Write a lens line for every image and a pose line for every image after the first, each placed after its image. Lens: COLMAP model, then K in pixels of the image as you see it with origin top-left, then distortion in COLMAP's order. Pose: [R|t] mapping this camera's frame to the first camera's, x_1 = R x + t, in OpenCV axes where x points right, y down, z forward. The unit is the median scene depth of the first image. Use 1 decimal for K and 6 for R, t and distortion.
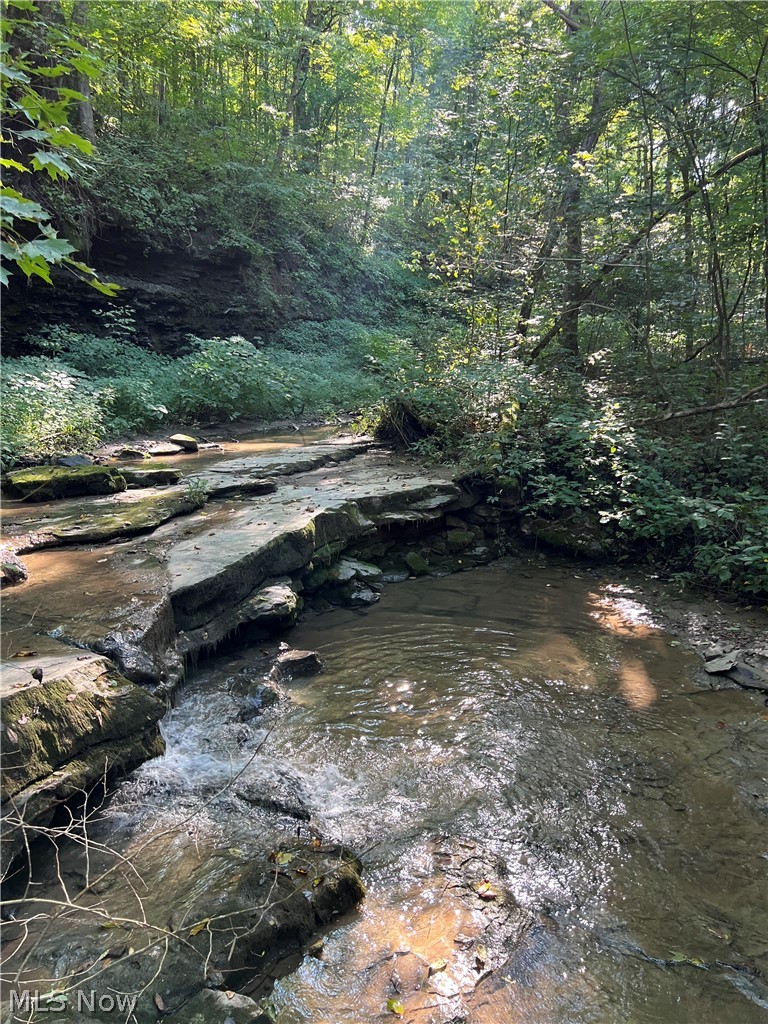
lens RADIAL K [[757.8, 0, 388.3], [0, 757.8, 510.3], [0, 0, 1]] dist [0.076325, -0.027701]
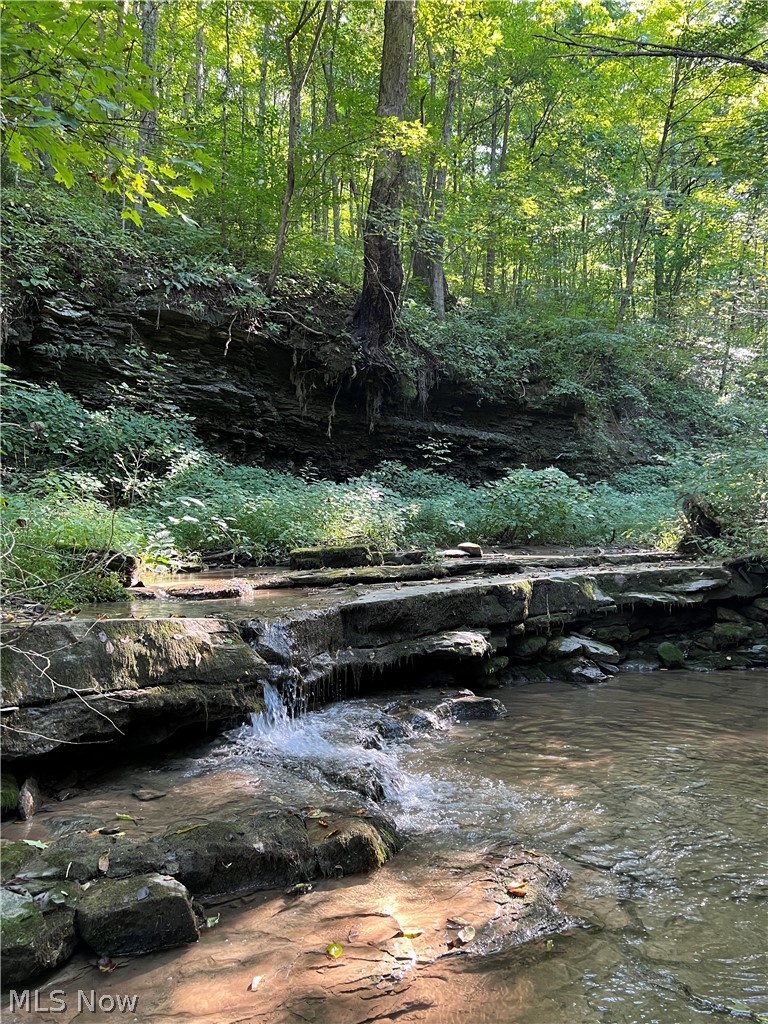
lens RADIAL K [[757.8, 0, 382.6], [0, 757.8, 515.2], [0, 0, 1]] dist [0.076325, -0.027701]
pose [[0.895992, -0.007709, -0.444004, 0.129555], [-0.082375, 0.979611, -0.183240, 0.099584], [0.436364, 0.200757, 0.877088, 0.060328]]
